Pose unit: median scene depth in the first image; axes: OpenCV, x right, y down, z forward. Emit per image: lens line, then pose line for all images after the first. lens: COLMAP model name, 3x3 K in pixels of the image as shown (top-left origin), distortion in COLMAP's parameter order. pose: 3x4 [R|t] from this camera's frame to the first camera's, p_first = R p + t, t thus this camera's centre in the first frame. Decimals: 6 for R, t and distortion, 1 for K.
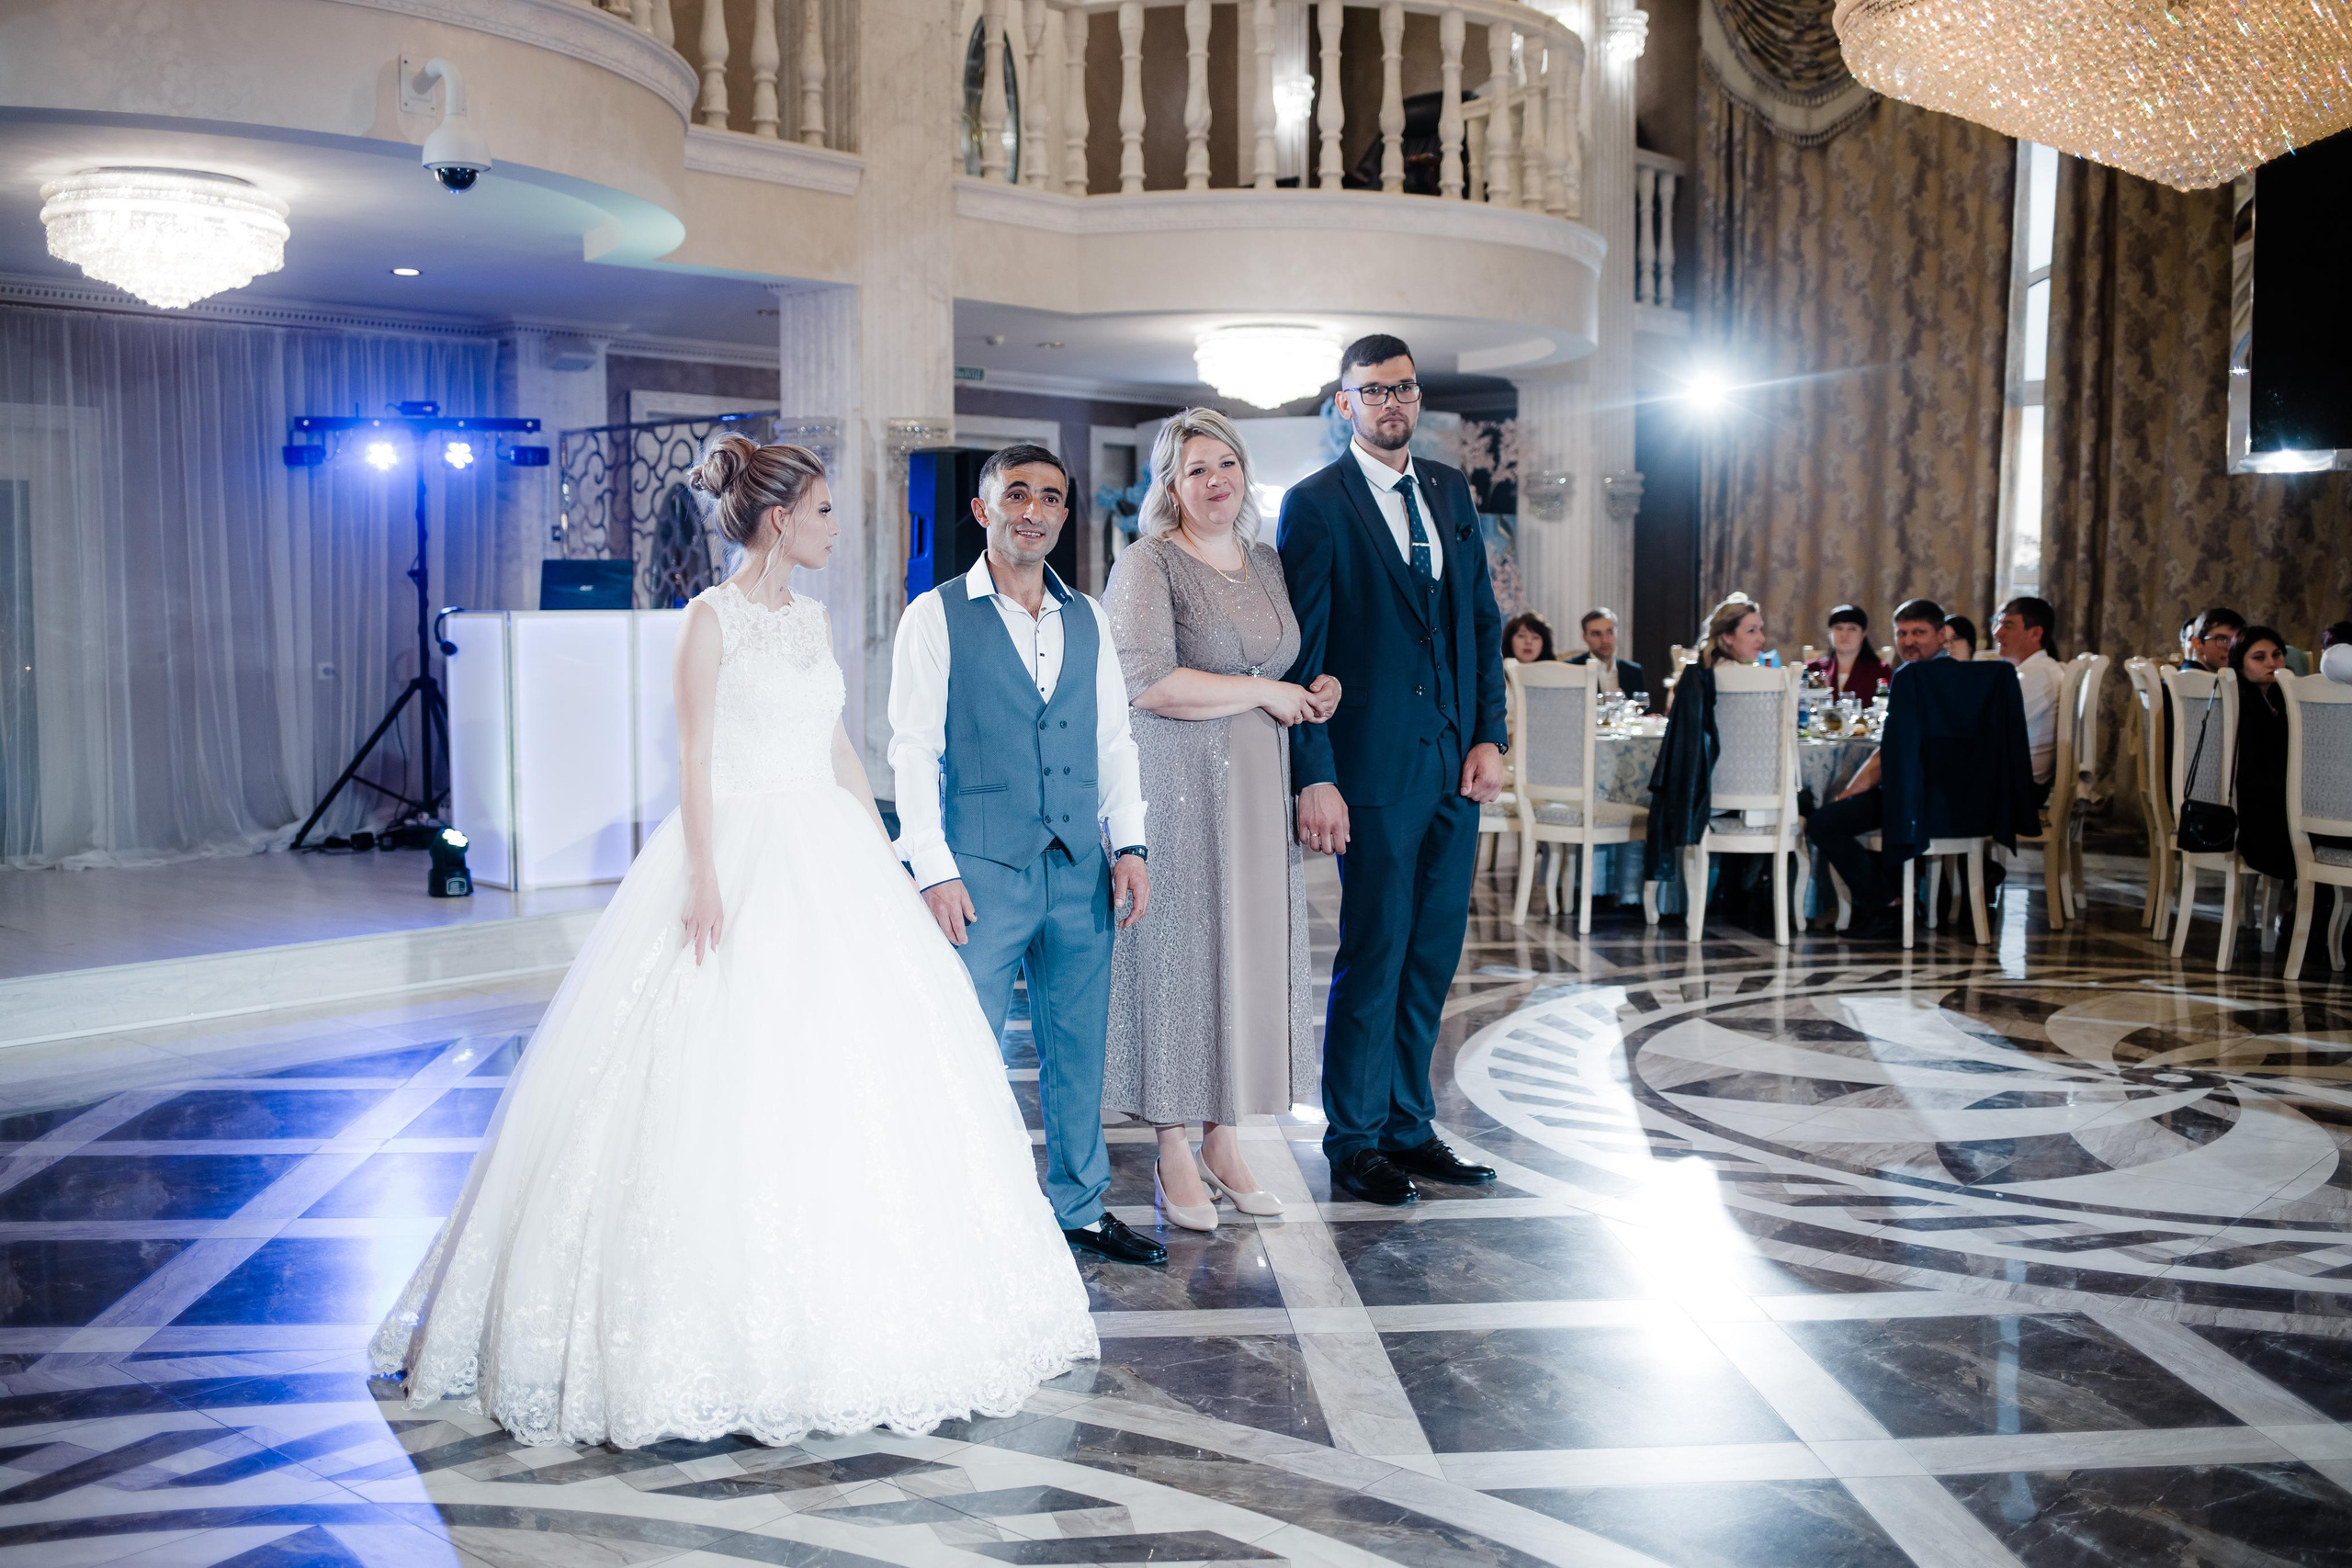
lens RADIAL K [[2275.2, 0, 1182.6], [0, 2275.2, 779.9], [0, 0, 1]] dist [-0.037667, 0.000000]
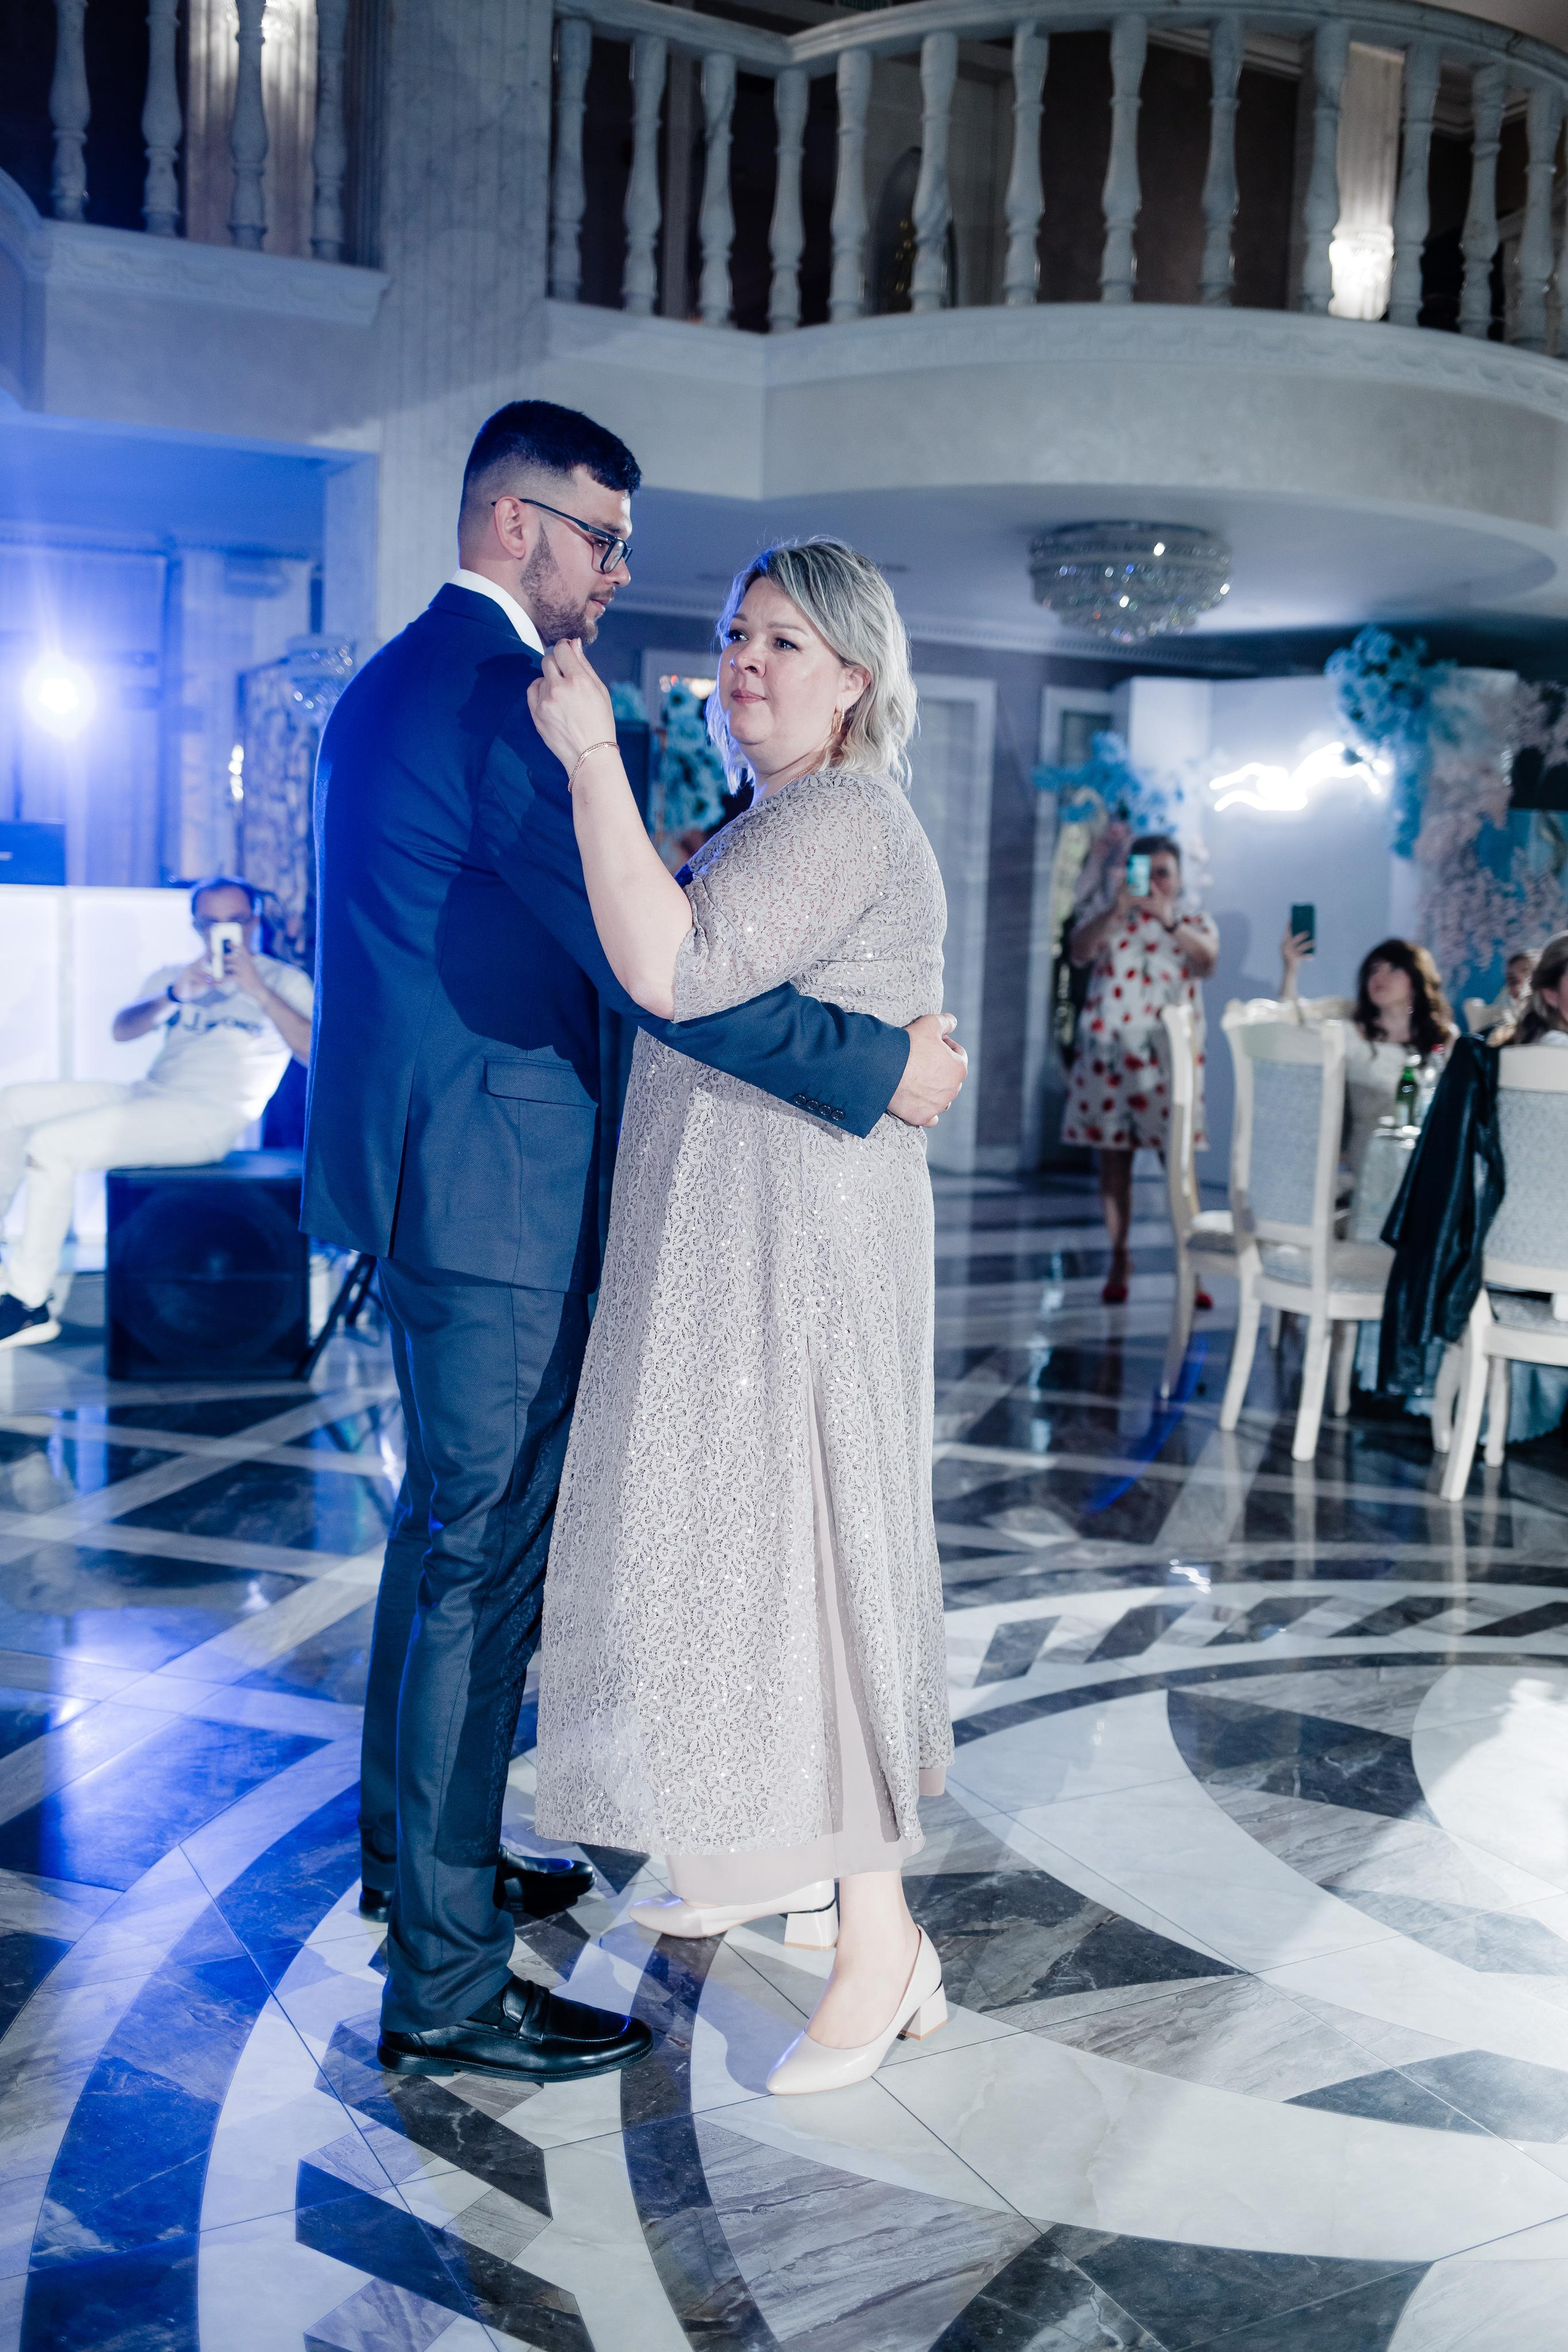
lens RADIAL K [[2275.4, 0, 777.0], [0, 2275.4, 1188.0], [0, 0, 1]] dist [-0.037667, 0.000000]
pose [[0.933133, 0.080943, -0.350302, 0.209793], [-0.066666, 0.996385, 0.052647, -0.024616], [0.353298, -0.025773, 0.935156, 0.299588]]
